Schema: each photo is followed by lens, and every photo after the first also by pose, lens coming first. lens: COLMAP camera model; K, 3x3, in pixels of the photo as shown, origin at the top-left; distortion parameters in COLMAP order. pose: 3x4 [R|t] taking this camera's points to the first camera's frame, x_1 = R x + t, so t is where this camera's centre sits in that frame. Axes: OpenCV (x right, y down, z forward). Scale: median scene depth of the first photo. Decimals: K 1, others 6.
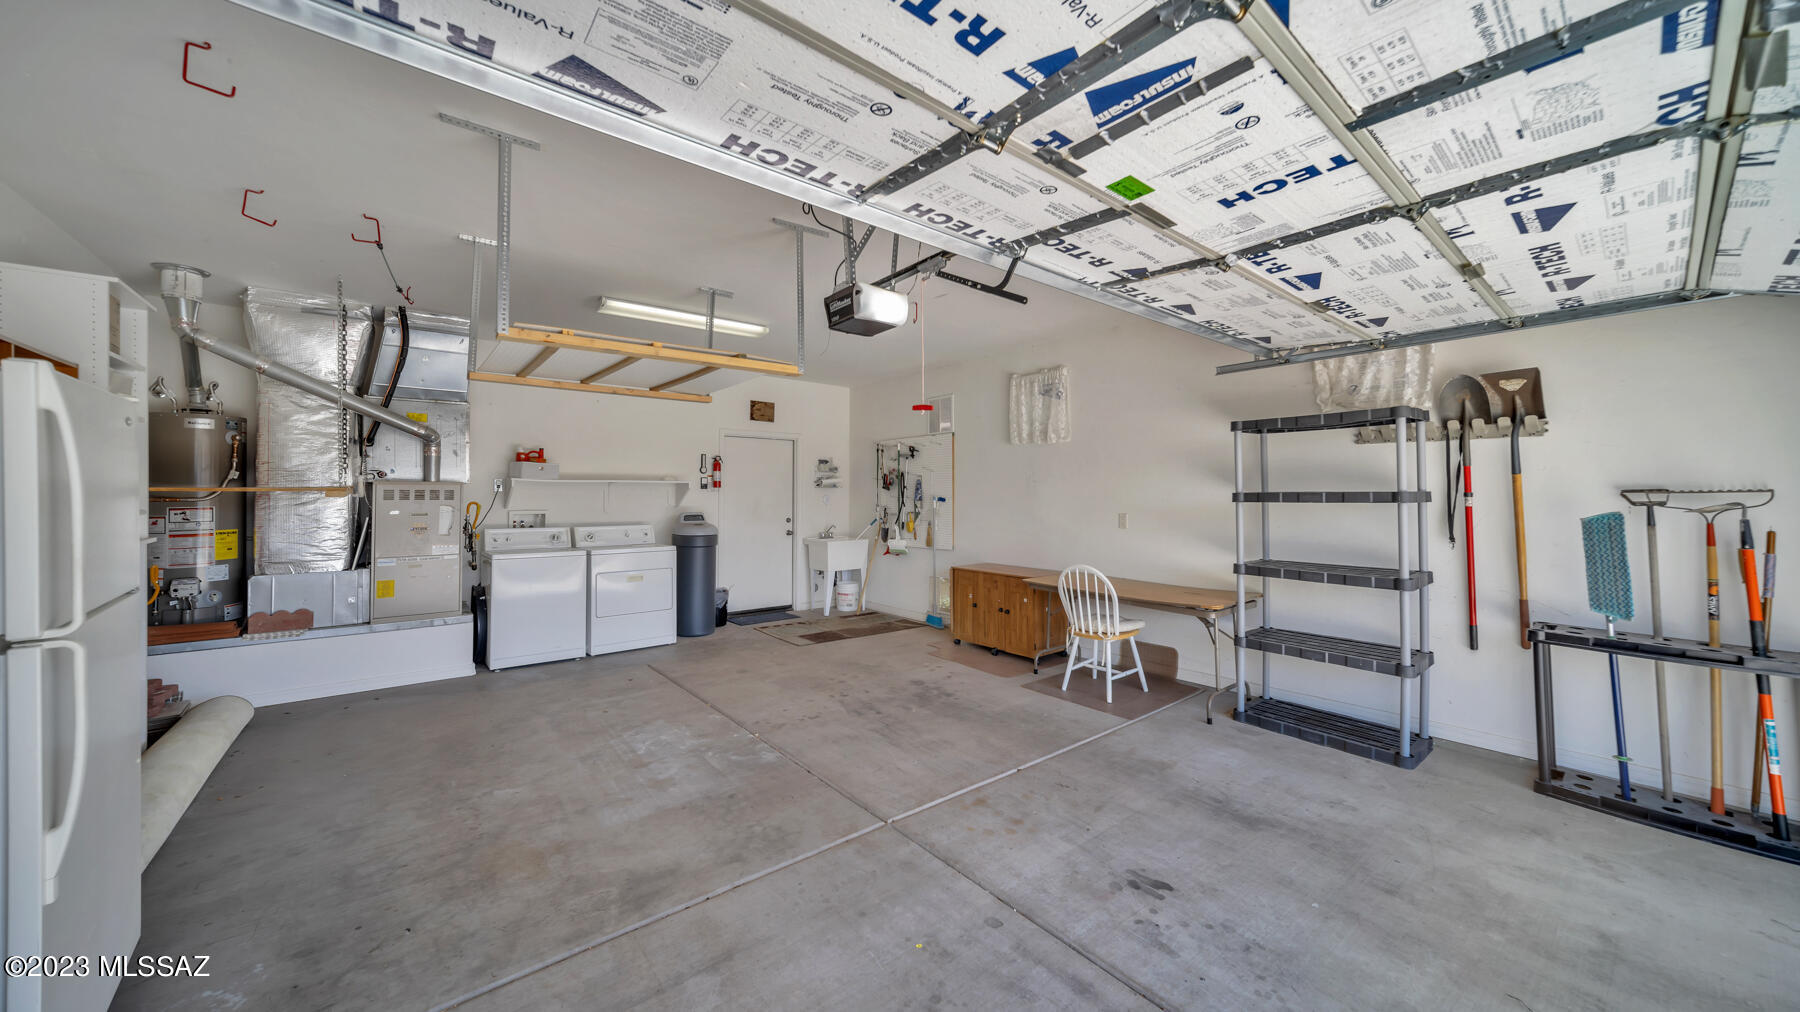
lens RADIAL K [[709.5, 0, 945.5], [0, 709.5, 491.1], [0, 0, 1]] dist [-0.000458, 0.000068]
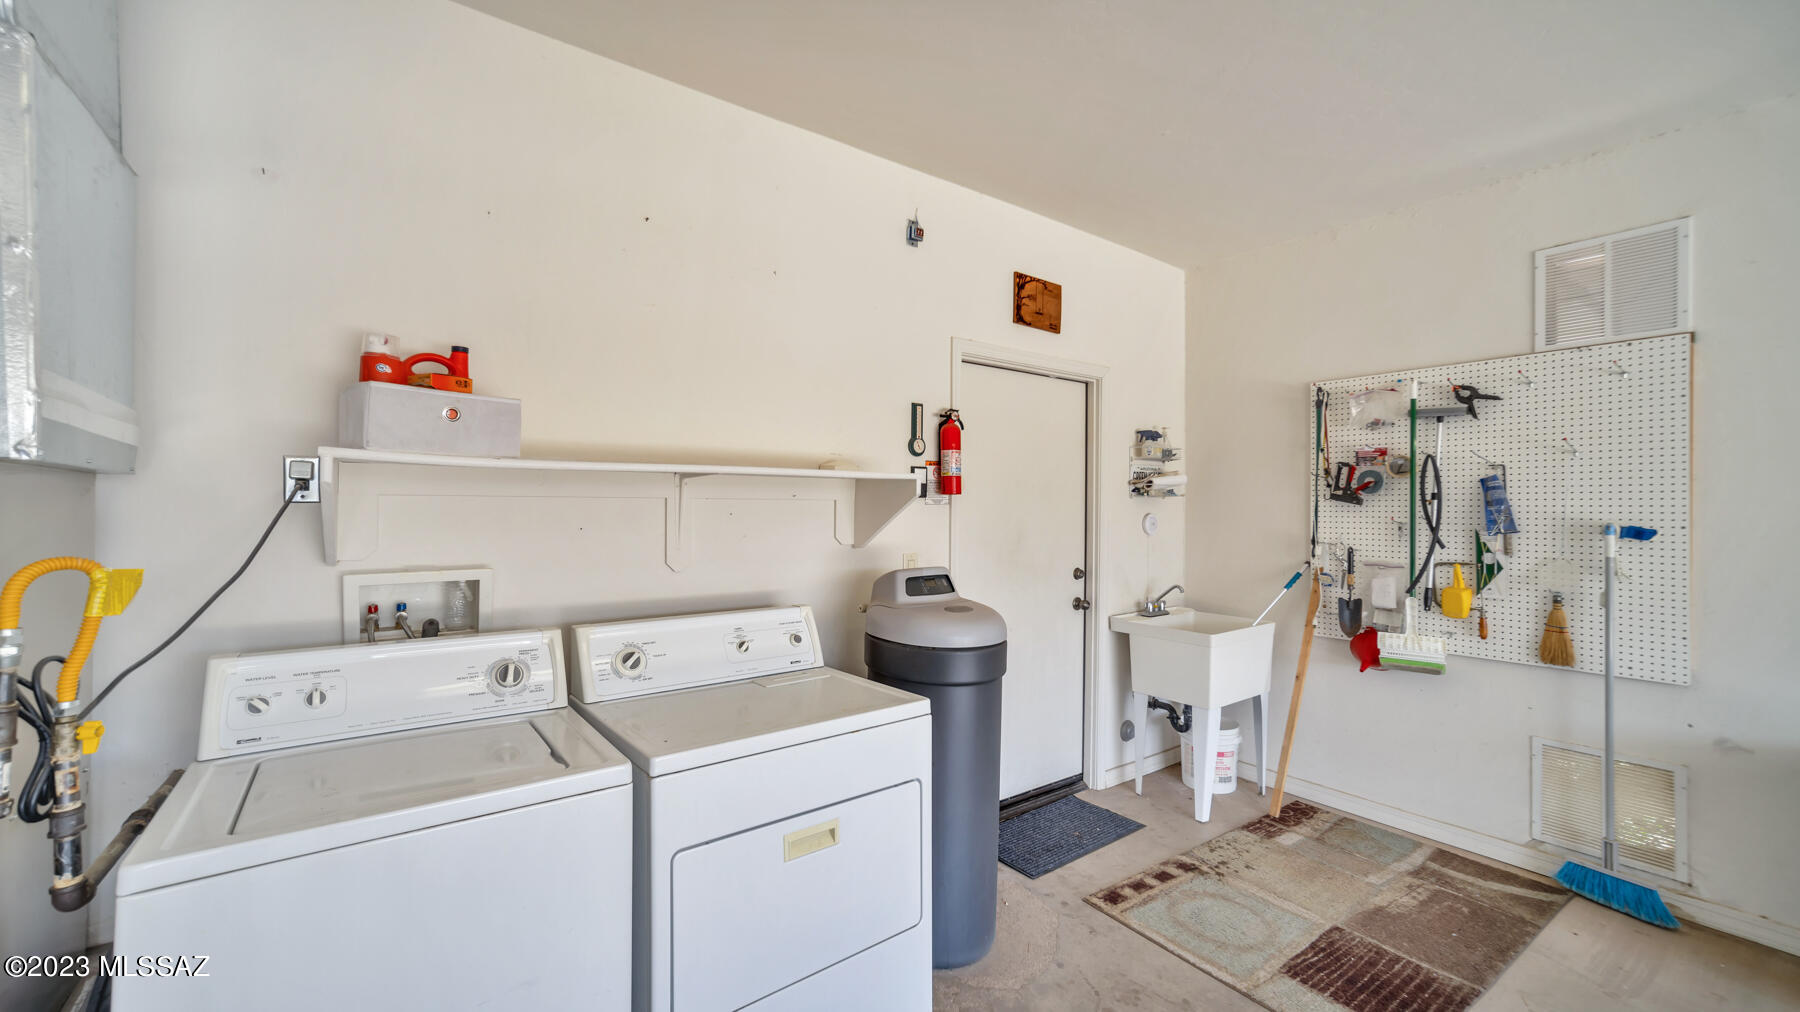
lens RADIAL K [[707.9, 0, 904.4], [0, 707.9, 505.6], [0, 0, 1]] dist [-0.000945, 0.000428]
pose [[0.999428, 0.006018, -0.033273, -0.327460], [-0.005780, 0.999957, 0.007251, -0.001574], [0.033316, -0.007055, 0.999420, 0.616106]]
